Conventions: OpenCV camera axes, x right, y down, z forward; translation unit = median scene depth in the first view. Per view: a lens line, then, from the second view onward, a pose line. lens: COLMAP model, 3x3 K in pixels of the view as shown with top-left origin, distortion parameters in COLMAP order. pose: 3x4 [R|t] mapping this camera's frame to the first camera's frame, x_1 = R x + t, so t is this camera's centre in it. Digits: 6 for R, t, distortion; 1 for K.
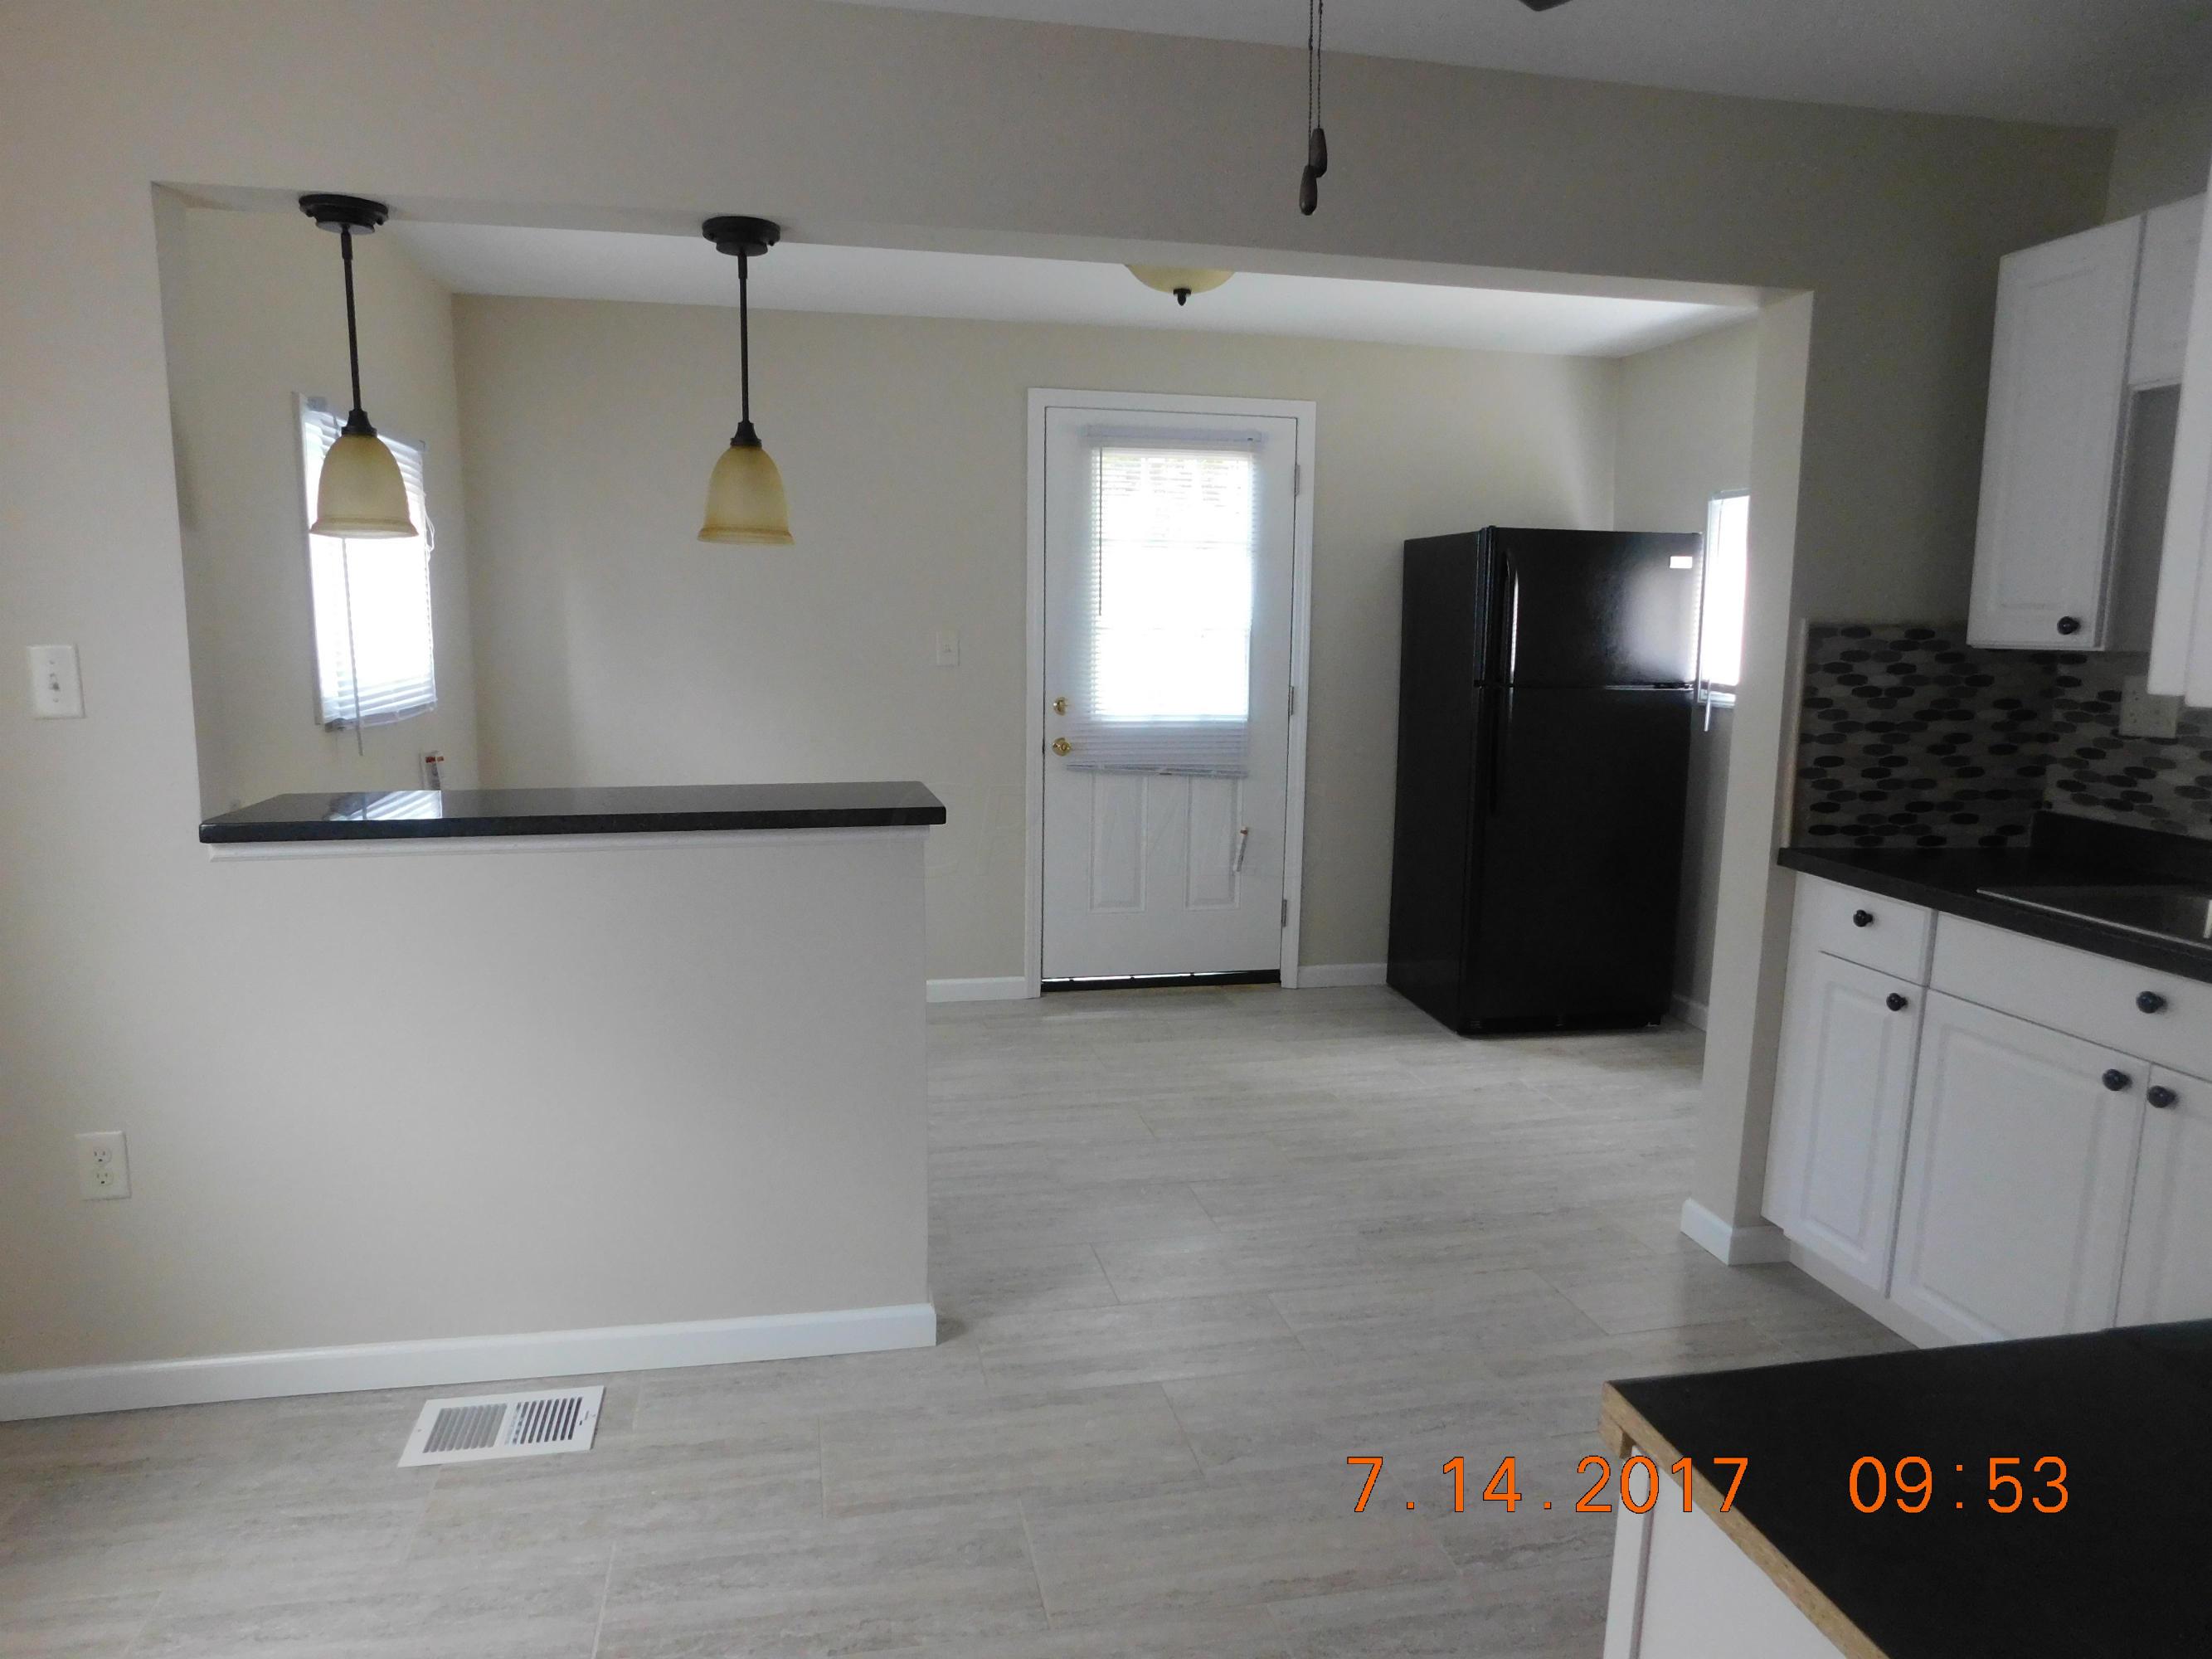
lens RADIAL K [[1472.4, 0, 1102.5], [0, 1472.4, 837.6], [0, 0, 1]] dist [-0.061280, 0.051805]
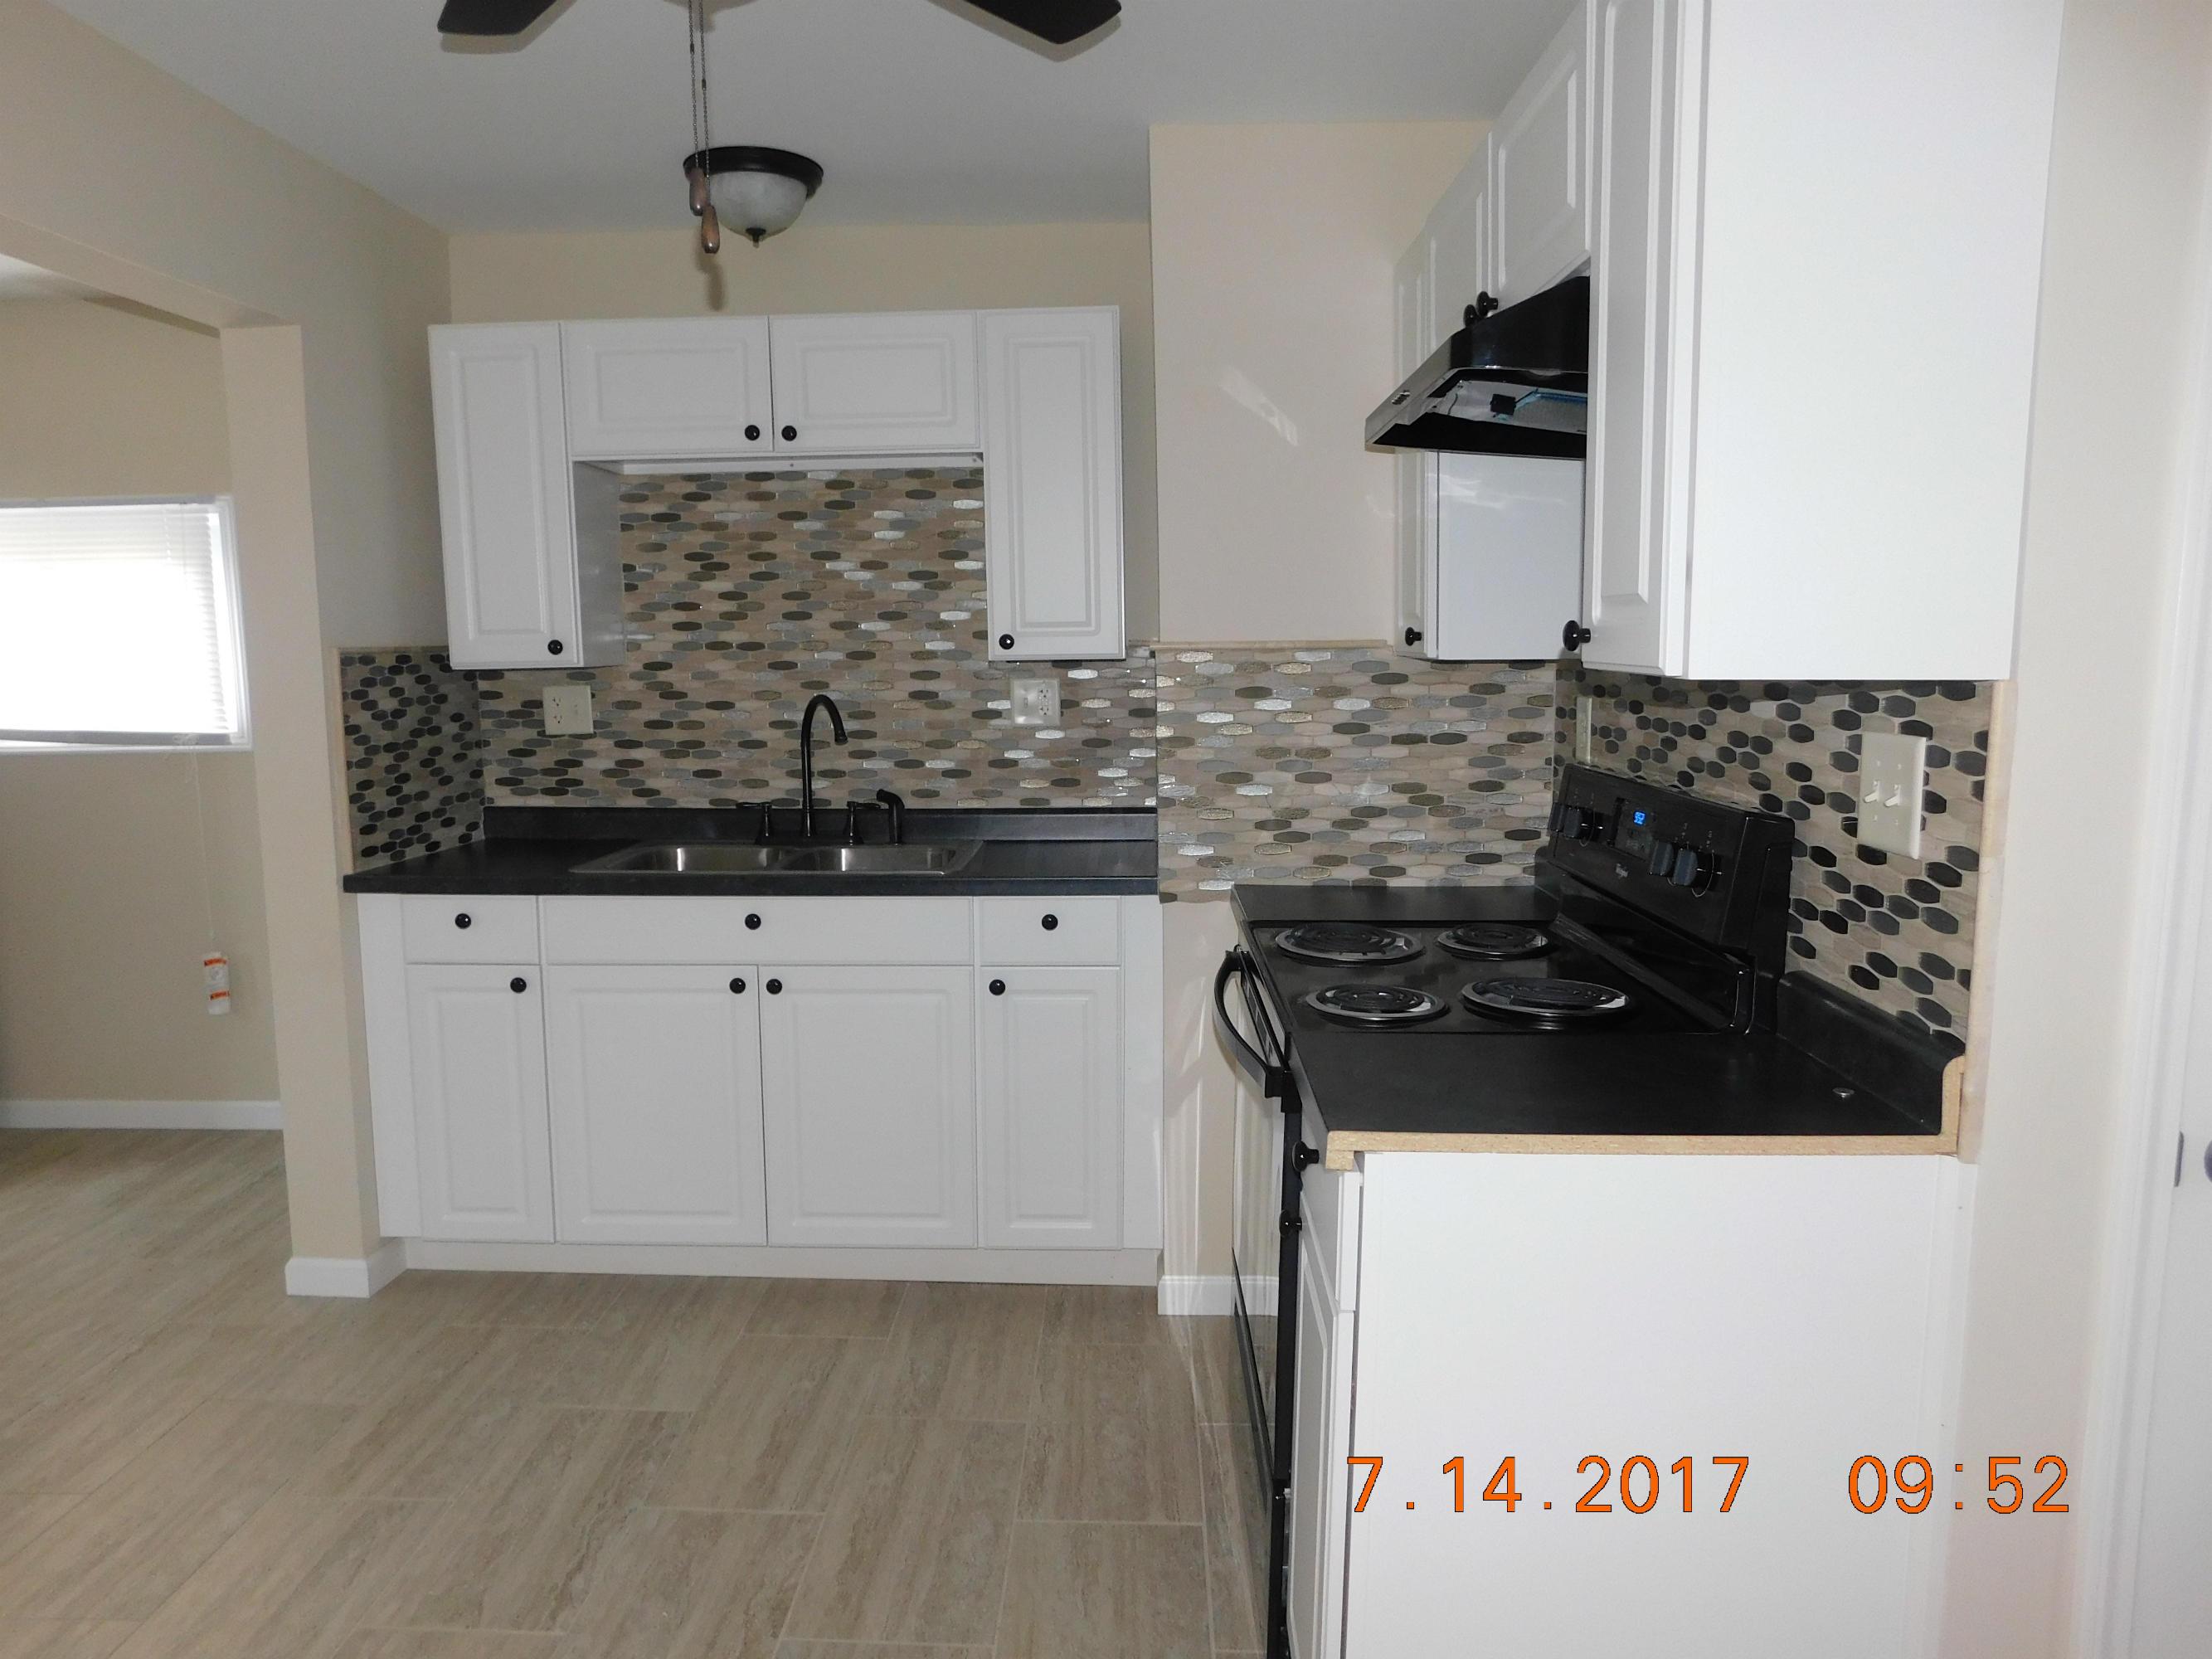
lens RADIAL K [[1472.4, 0, 1111.2], [0, 1472.4, 819.2], [0, 0, 1]] dist [-0.061280, 0.051805]
pose [[0.246847, -0.136626, 0.959375, -0.360893], [0.159469, 0.982241, 0.098851, -0.045746], [-0.955843, 0.128589, 0.264251, 0.222573]]
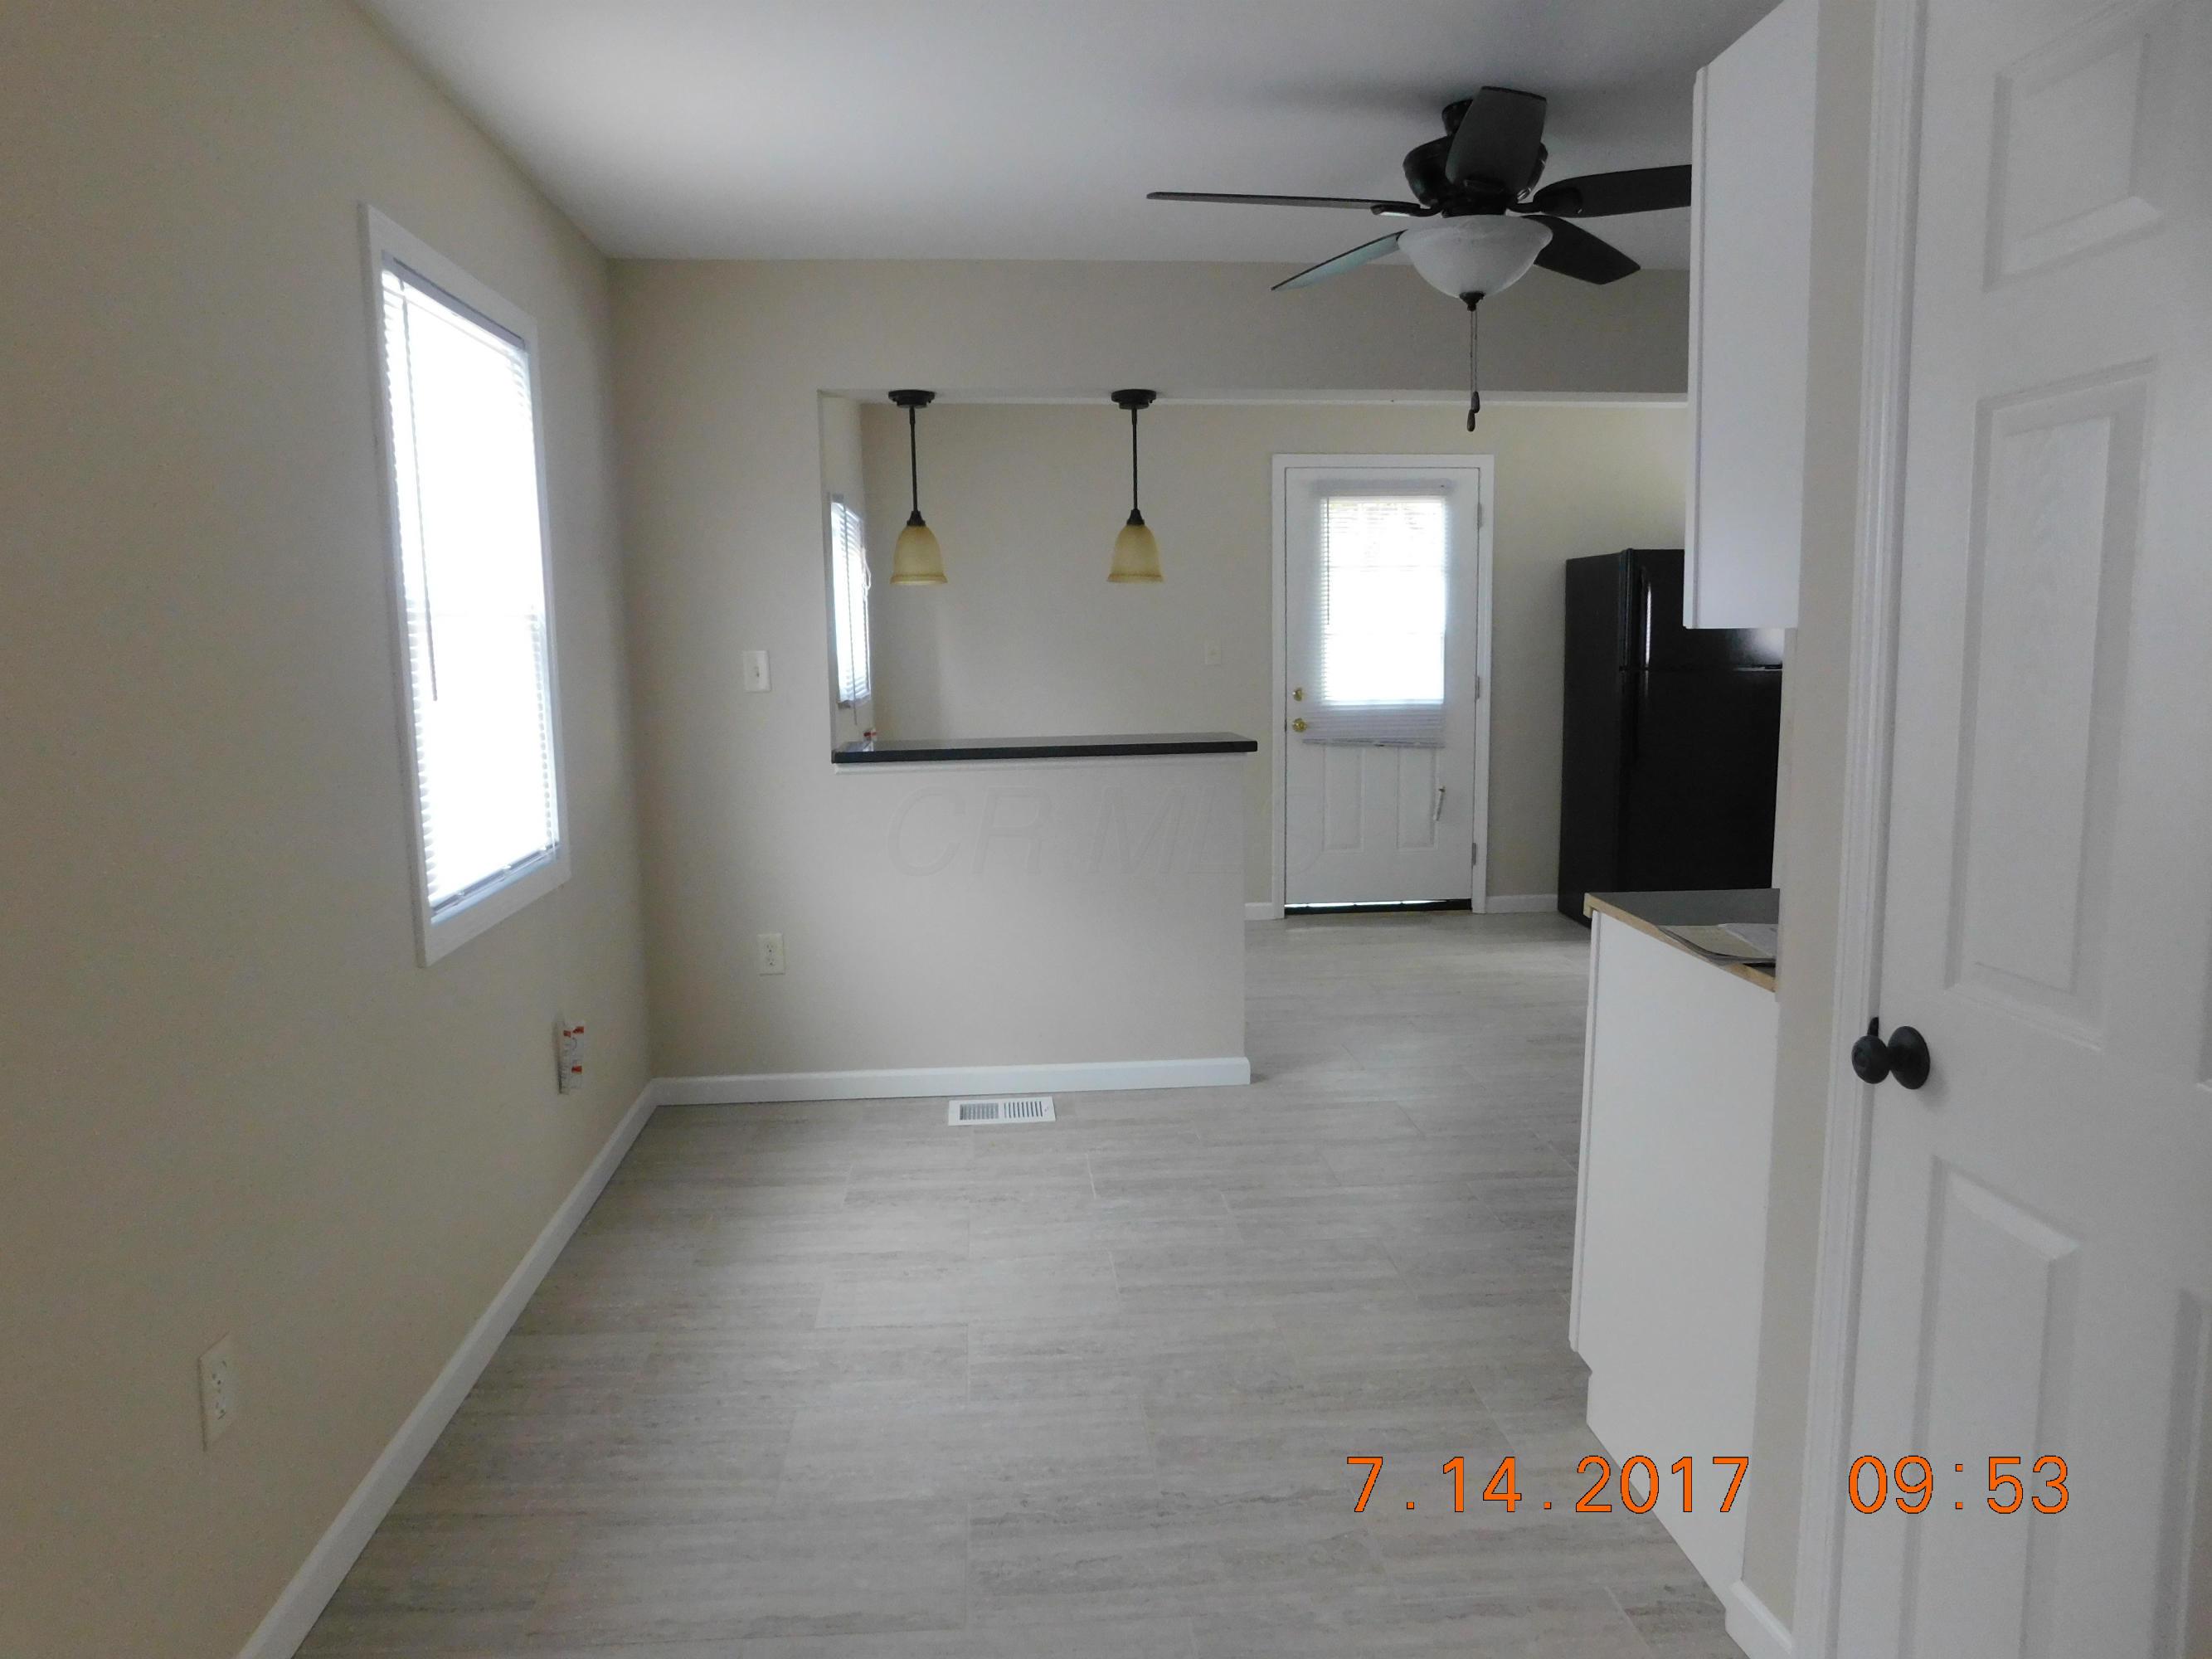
lens RADIAL K [[1472.4, 0, 1138.3], [0, 1472.4, 829.2], [0, 0, 1]] dist [-0.061280, 0.051805]
pose [[0.994366, -0.011693, -0.105354, -0.057886], [0.009936, 0.999803, -0.017191, 0.088752], [0.105534, 0.016047, 0.994286, -0.538491]]
